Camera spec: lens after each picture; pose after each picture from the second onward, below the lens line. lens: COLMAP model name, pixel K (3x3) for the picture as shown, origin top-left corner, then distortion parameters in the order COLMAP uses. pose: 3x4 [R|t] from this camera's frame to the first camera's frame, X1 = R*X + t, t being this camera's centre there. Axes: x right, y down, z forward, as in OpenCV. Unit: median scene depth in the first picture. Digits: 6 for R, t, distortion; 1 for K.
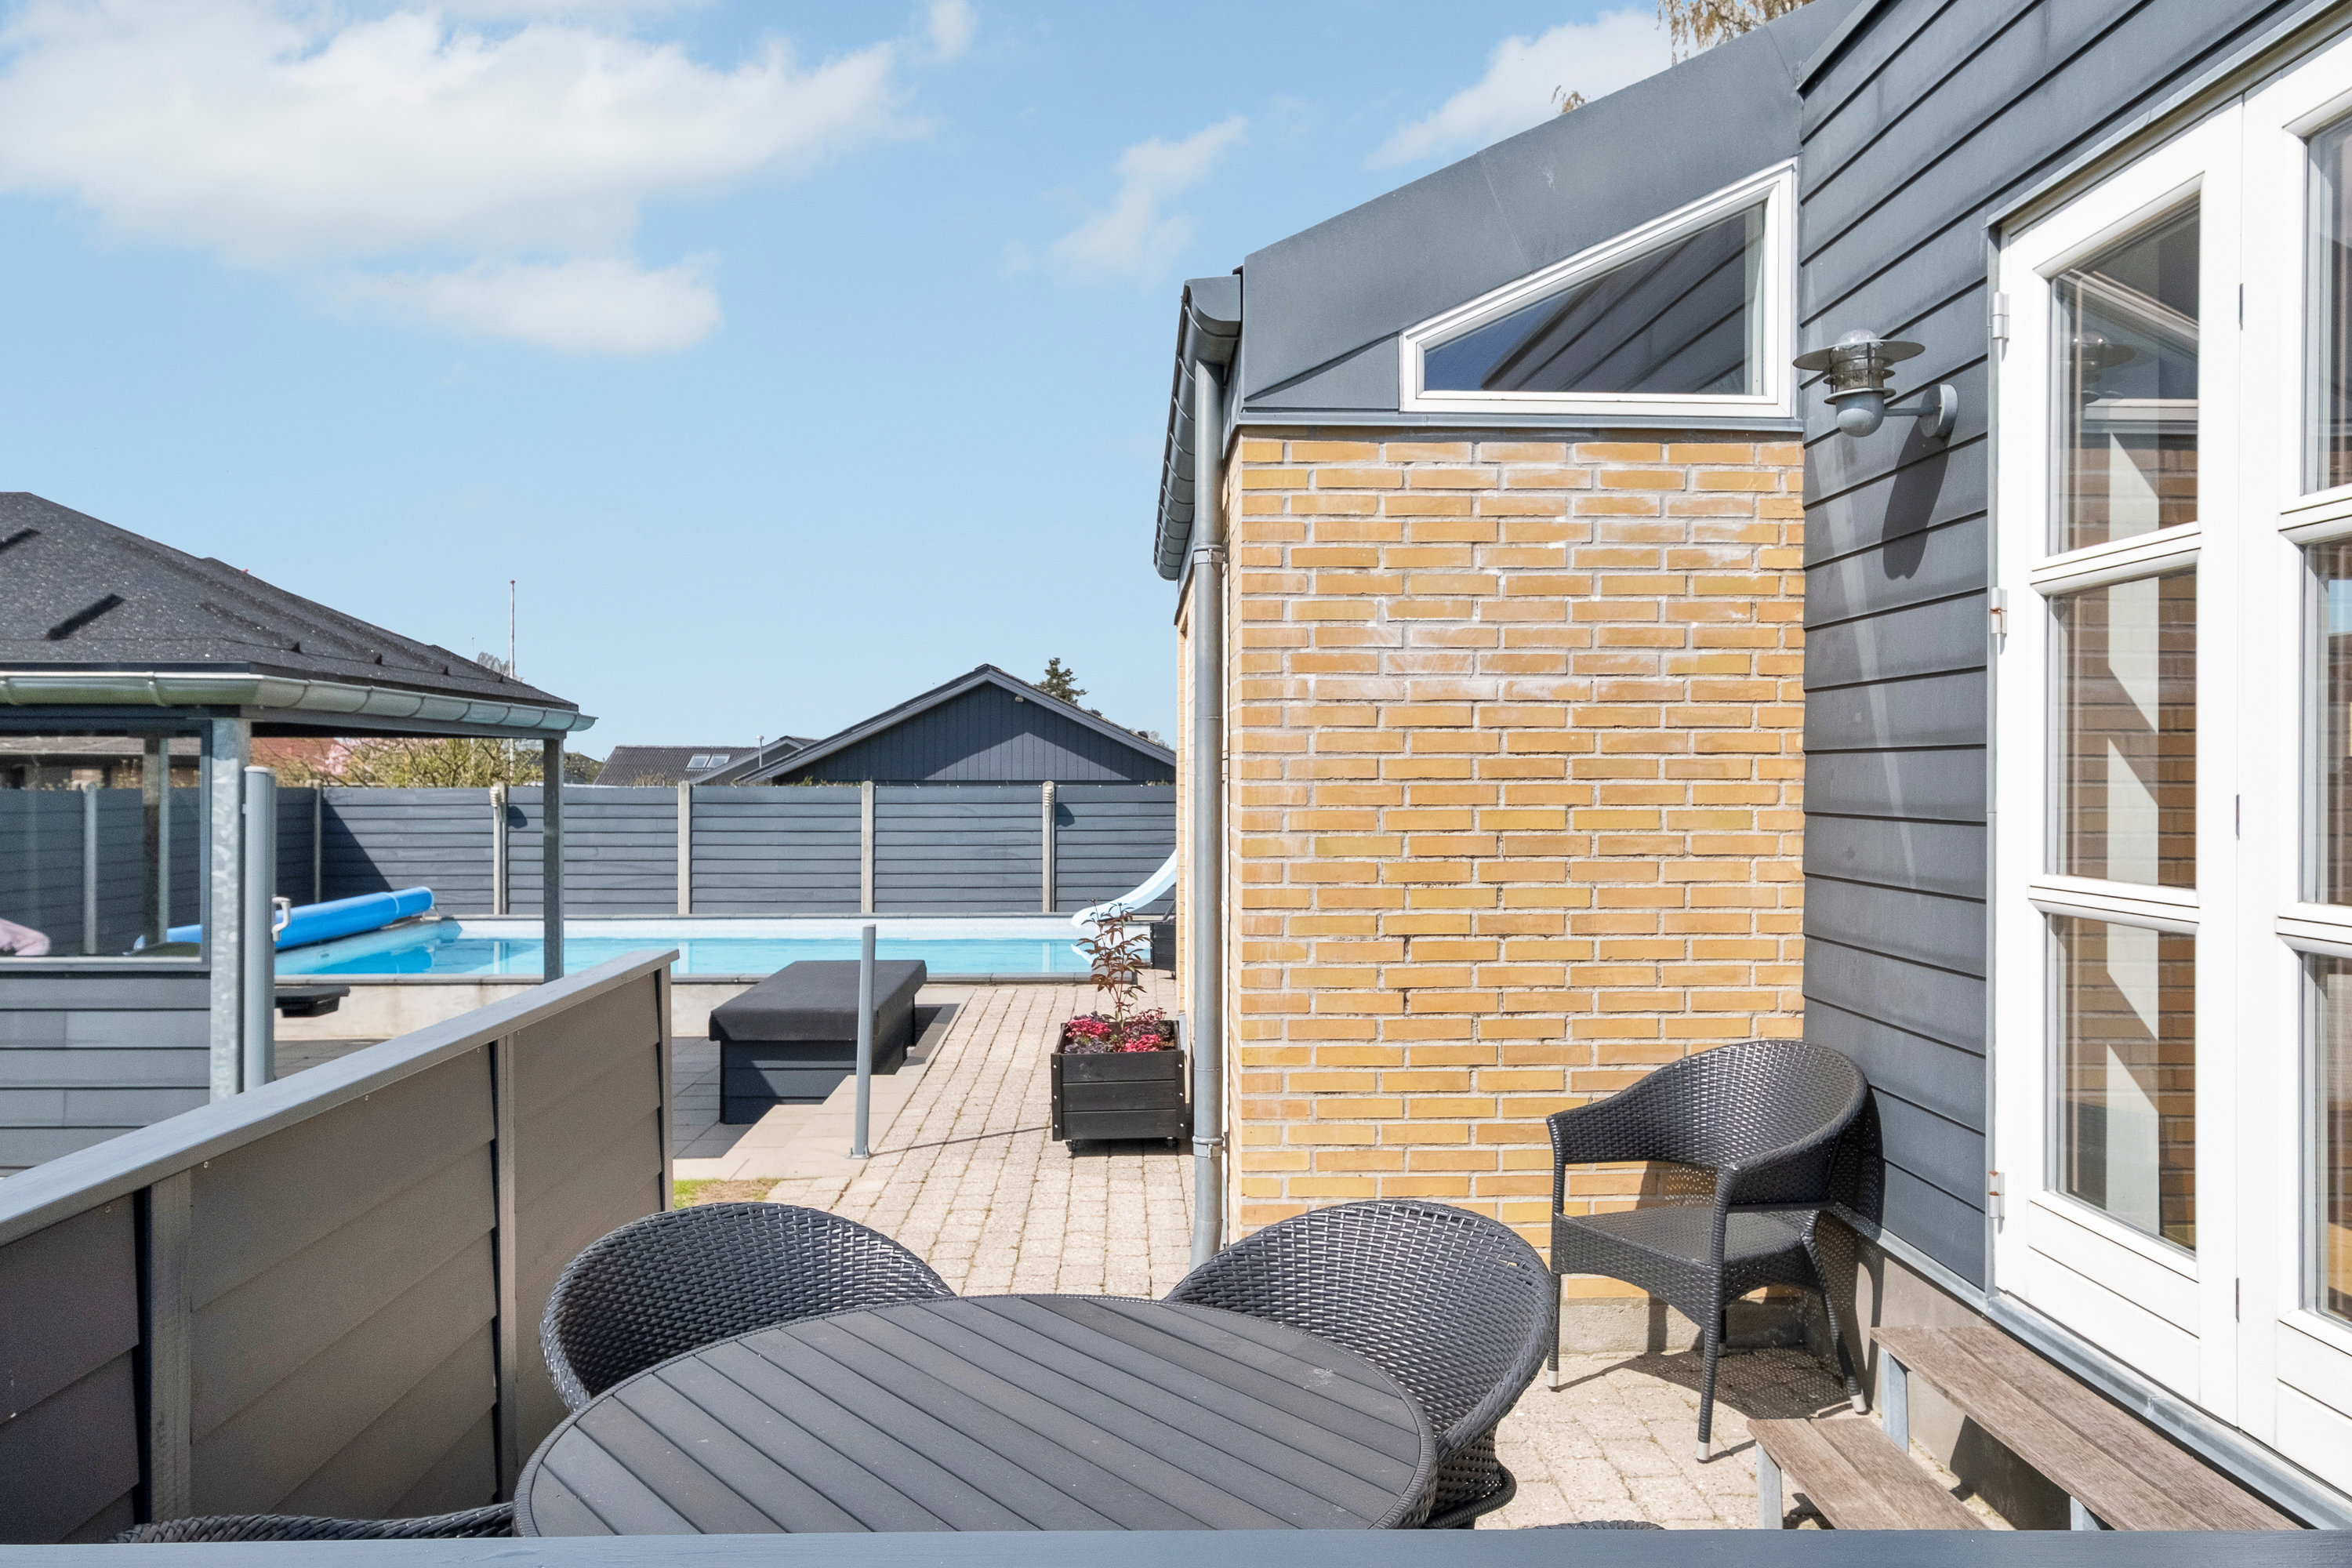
lens RADIAL K [[1690.8, 0, 1176.0], [0, 1690.8, 784.0], [0, 0, 1]] dist [-0.033127, -0.000139]
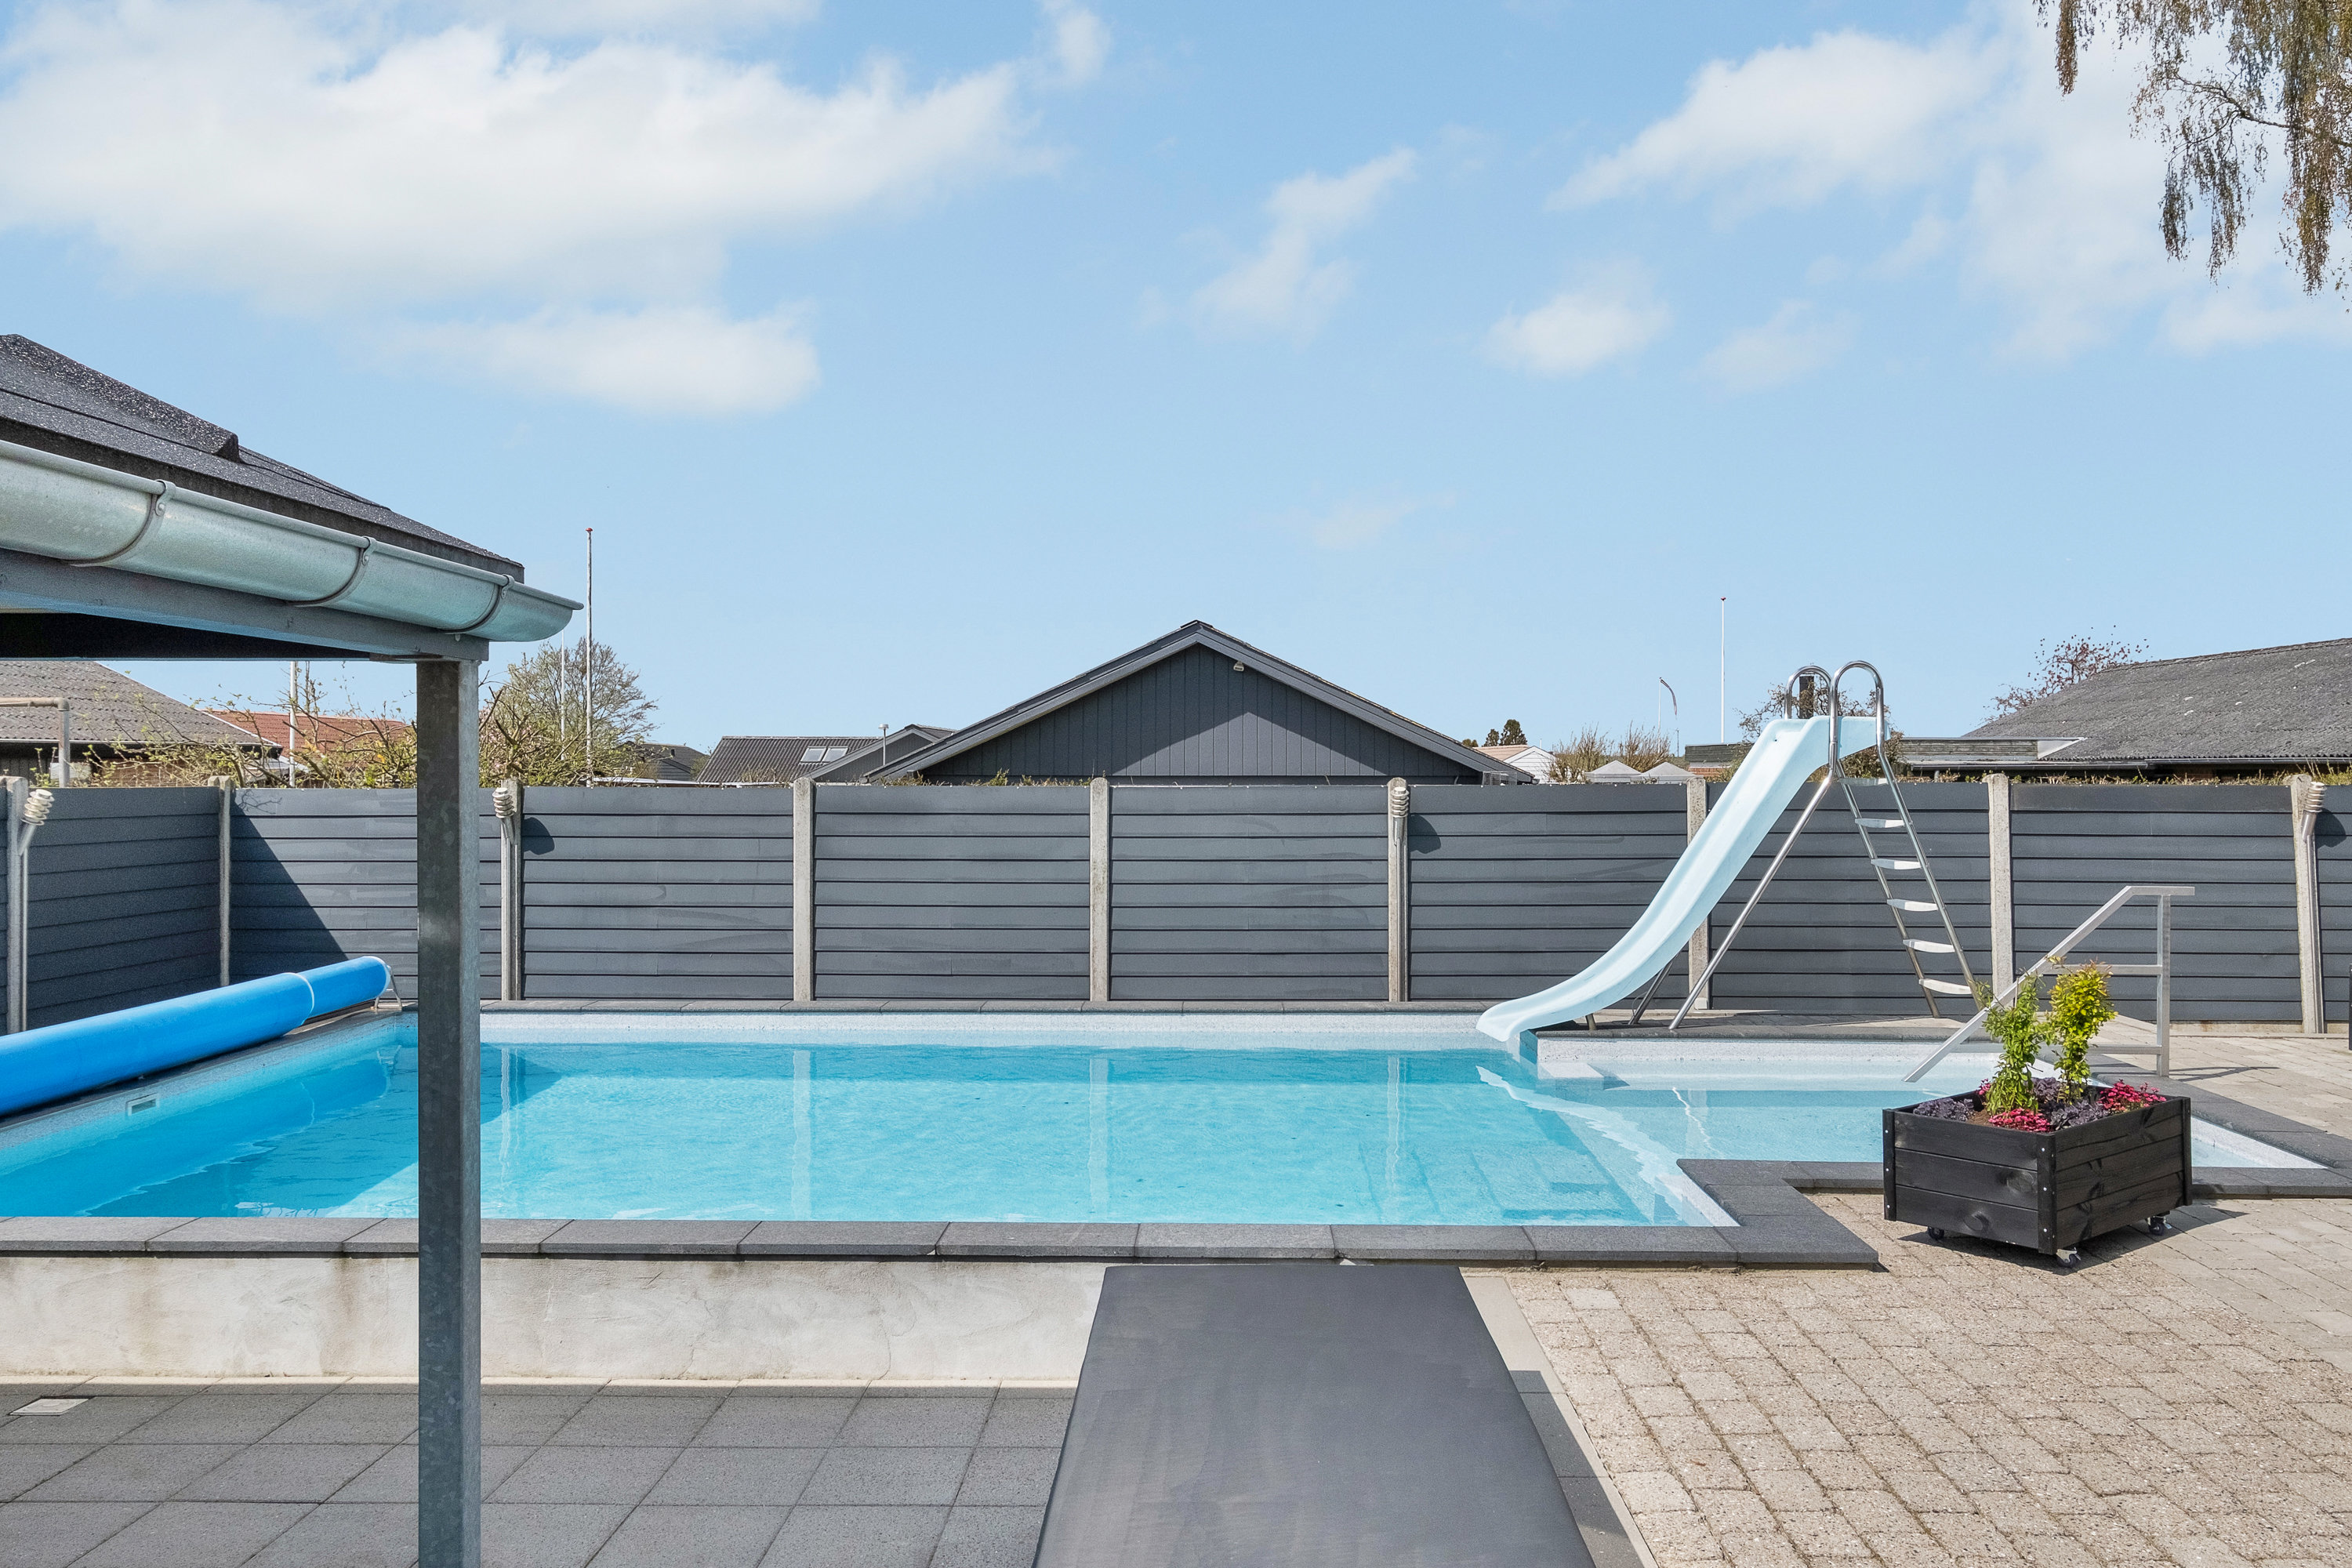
lens RADIAL K [[1784.3, 0, 1176.0], [0, 1784.3, 784.0], [0, 0, 1]] dist [-0.030149, 0.002141]
pose [[0.997272, 0.000311, -0.073816, -0.107462], [-0.000121, 0.999997, 0.002577, -0.001092], [0.073817, -0.002561, 0.997269, 0.360360]]
